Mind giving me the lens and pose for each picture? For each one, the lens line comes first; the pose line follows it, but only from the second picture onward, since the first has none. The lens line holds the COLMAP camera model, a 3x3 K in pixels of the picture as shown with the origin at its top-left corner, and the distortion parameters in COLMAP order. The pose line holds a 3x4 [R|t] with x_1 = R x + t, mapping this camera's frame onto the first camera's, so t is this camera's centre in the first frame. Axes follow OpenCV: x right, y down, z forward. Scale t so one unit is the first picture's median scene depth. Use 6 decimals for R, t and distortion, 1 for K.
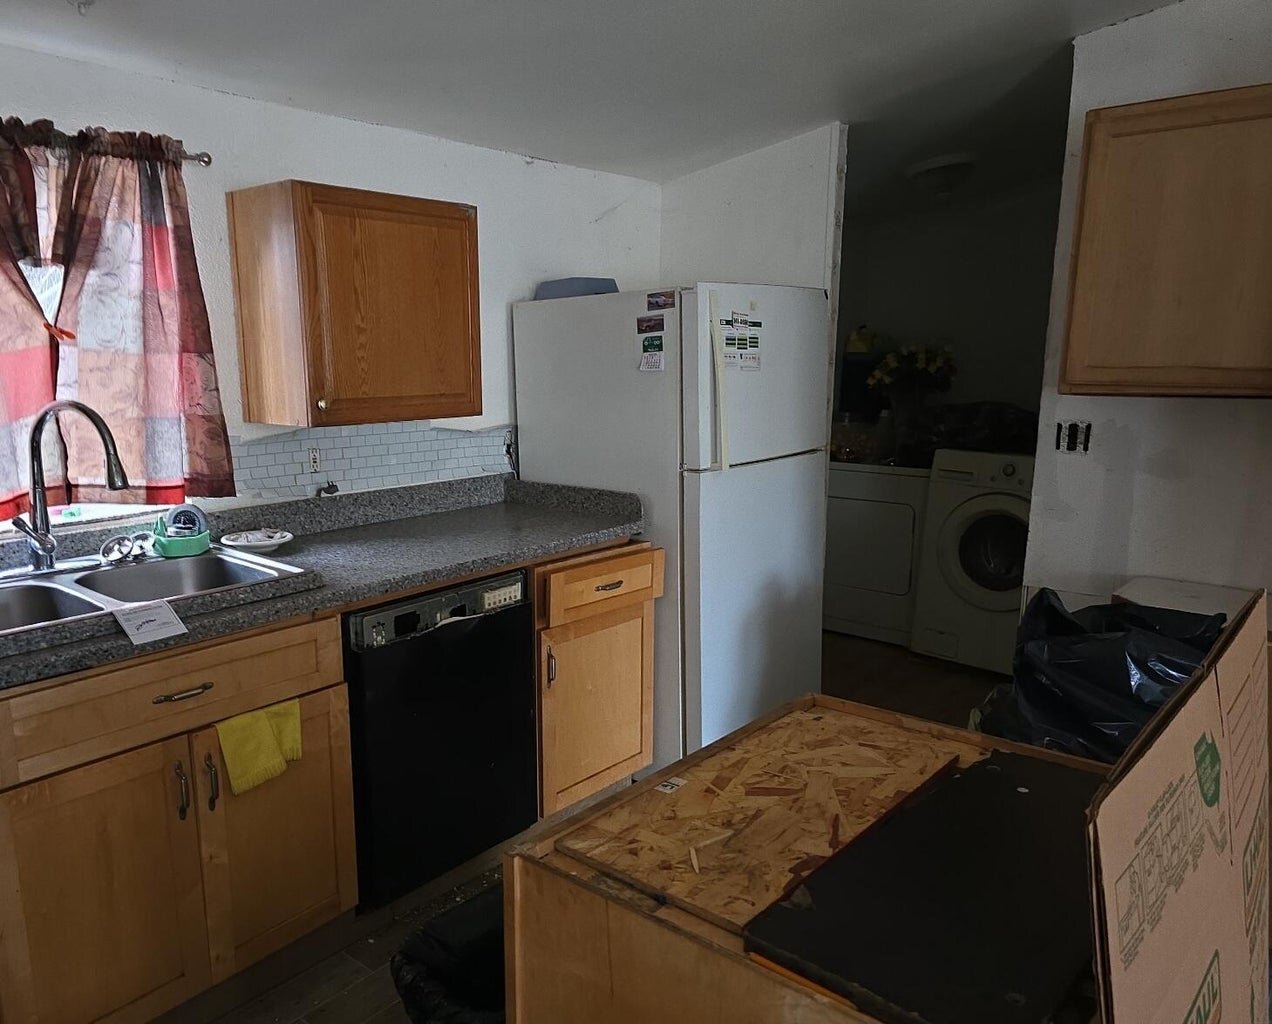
lens RADIAL K [[952.9, 0, 567.2], [0, 952.9, 541.2], [0, 0, 1]] dist [0.048378, -0.039515]
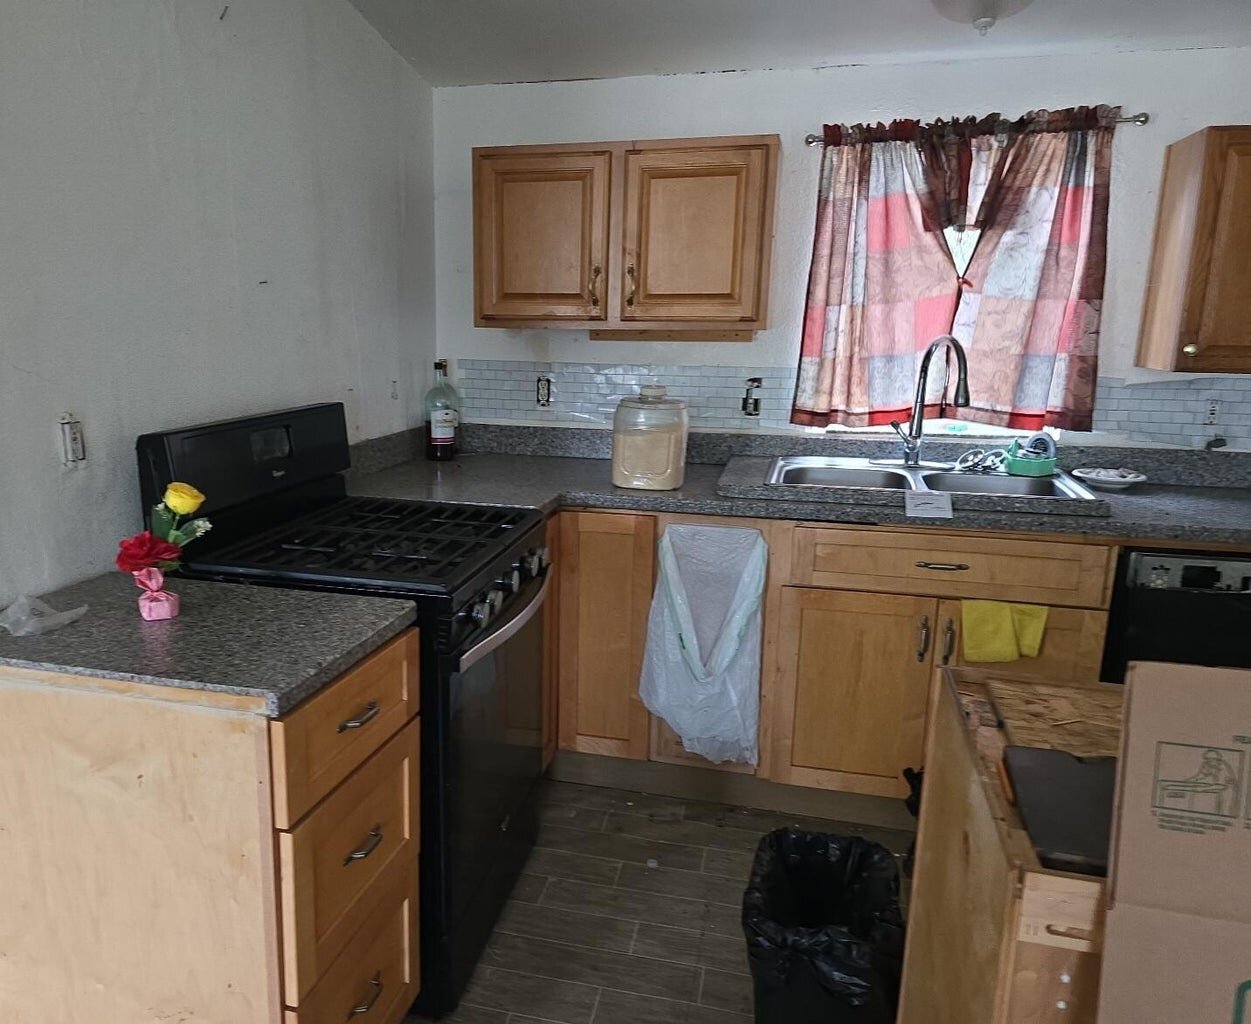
lens RADIAL K [[961.9, 0, 533.7], [0, 961.9, 539.7], [0, 0, 1]] dist [0.053226, -0.051493]
pose [[0.434898, 0.213052, -0.874913, 0.382635], [-0.186309, 0.971873, 0.144053, 0.031741], [0.880995, 0.100356, 0.462360, -0.059110]]
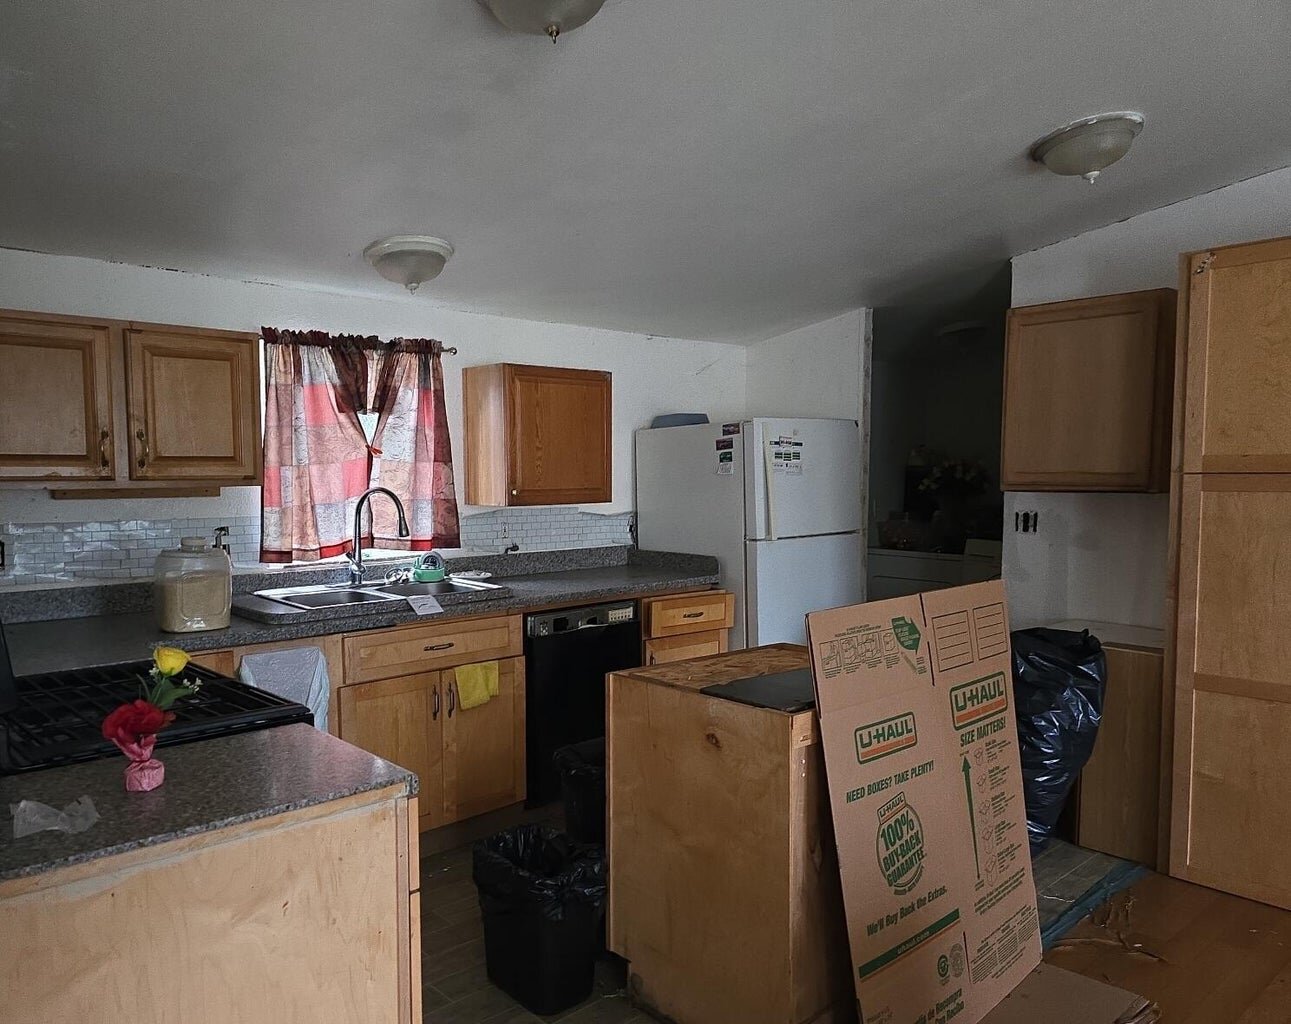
lens RADIAL K [[944.4, 0, 587.9], [0, 944.4, 534.3], [0, 0, 1]] dist [0.059127, -0.049247]
pose [[0.991466, 0.011680, -0.129839, 0.082505], [-0.027997, 0.991816, -0.124567, 0.128533], [0.127321, 0.127139, 0.983679, -0.580074]]
